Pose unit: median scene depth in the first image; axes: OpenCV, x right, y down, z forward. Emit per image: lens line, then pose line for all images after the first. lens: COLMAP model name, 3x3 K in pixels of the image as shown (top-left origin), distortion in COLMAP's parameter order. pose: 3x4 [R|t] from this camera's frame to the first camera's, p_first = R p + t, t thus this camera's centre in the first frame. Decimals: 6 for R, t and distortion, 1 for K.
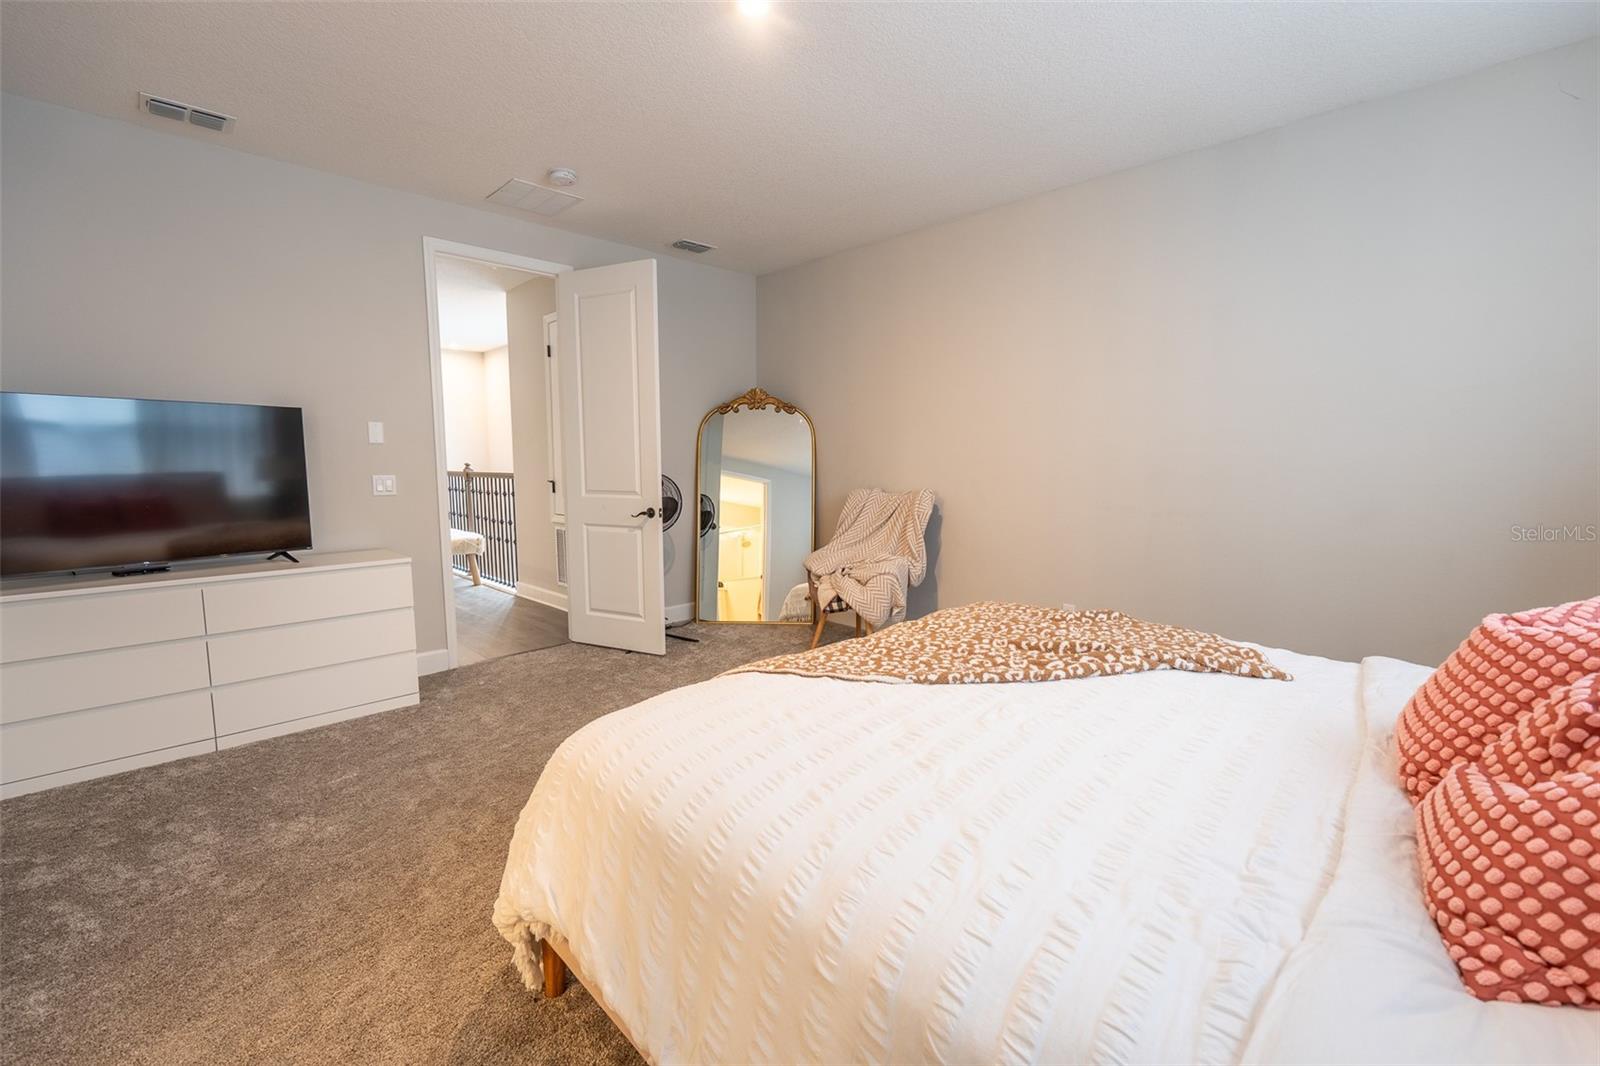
lens RADIAL K [[666.2, 0, 812.7], [0, 666.2, 527.5], [0, 0, 1]] dist [-0.002701, -0.000240]
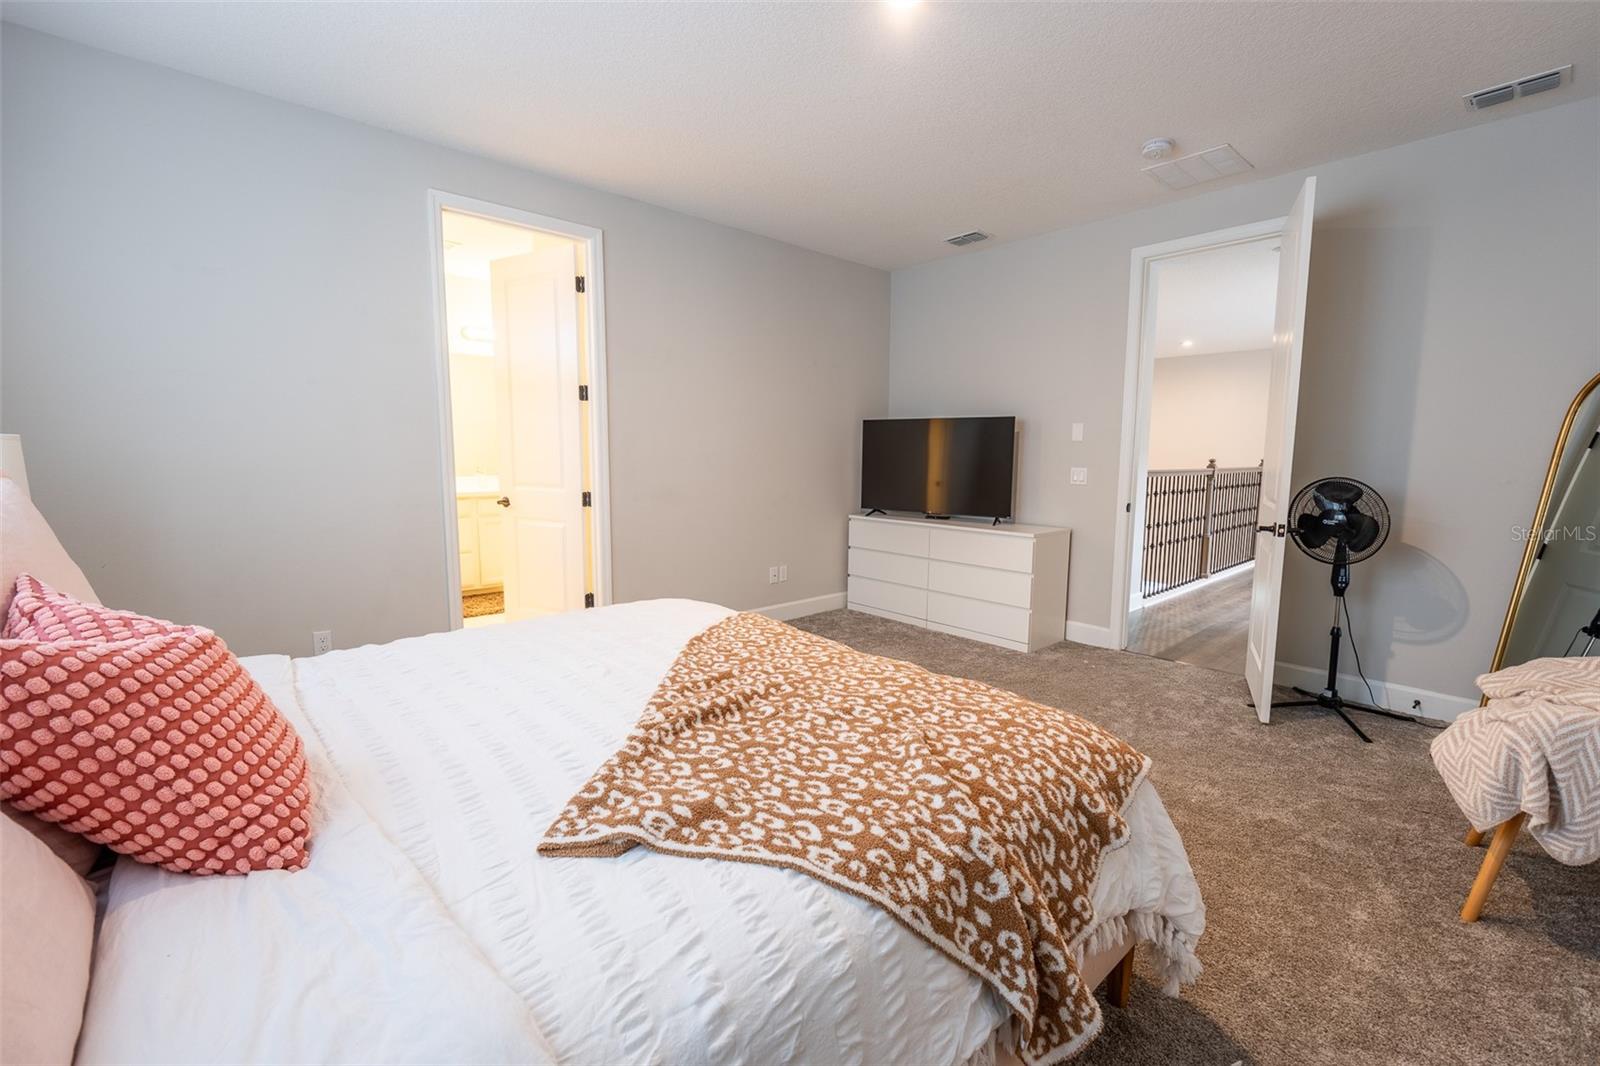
lens RADIAL K [[666.2, 0, 812.7], [0, 666.2, 527.5], [0, 0, 1]] dist [-0.002701, -0.000240]
pose [[-0.044593, 0.115125, -0.992350, 0.591632], [-0.110670, 0.986654, 0.119438, -0.064143], [0.992856, 0.115150, -0.031257, 0.590920]]
